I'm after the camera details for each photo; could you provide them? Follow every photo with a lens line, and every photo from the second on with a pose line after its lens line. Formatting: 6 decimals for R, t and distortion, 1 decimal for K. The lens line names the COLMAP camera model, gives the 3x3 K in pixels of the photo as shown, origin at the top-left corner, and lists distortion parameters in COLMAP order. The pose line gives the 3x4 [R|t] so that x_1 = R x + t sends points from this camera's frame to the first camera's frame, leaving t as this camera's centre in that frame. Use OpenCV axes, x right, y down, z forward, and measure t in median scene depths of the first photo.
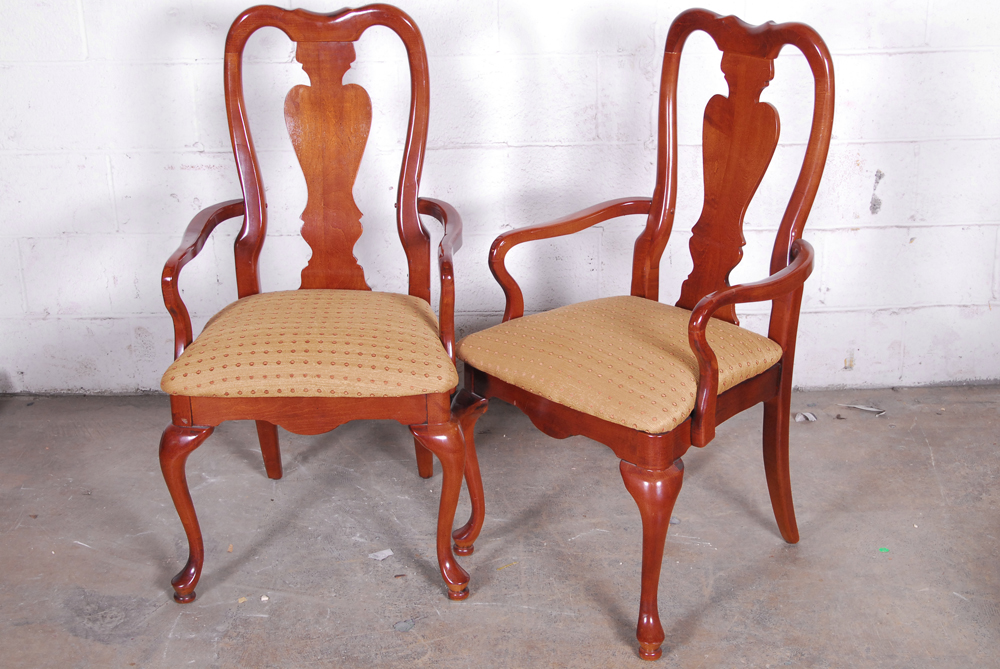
lens RADIAL K [[1316.5, 0, 502.4], [0, 1316.5, 323.2], [0, 0, 1]] dist [0.009154, 0.040542]
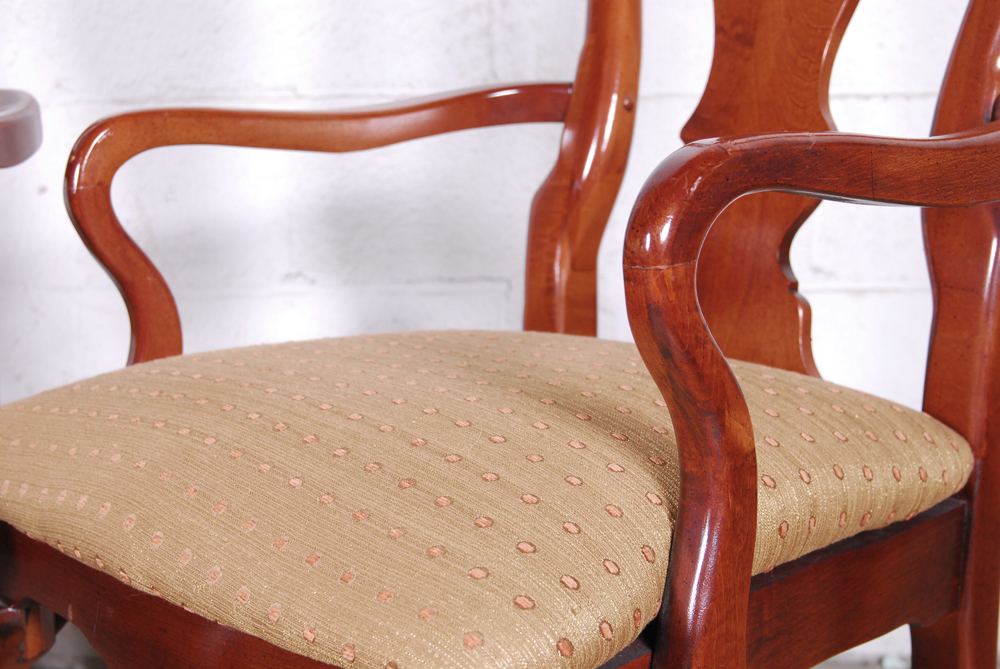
lens RADIAL K [[1610.5, 0, 486.7], [0, 1610.5, 335.4], [0, 0, 1]] dist [0.026332, 0.000261]
pose [[0.999824, 0.011217, -0.015053, 0.109968], [-0.013750, 0.983503, -0.180370, 0.064401], [0.012782, 0.180546, 0.983484, 0.651188]]
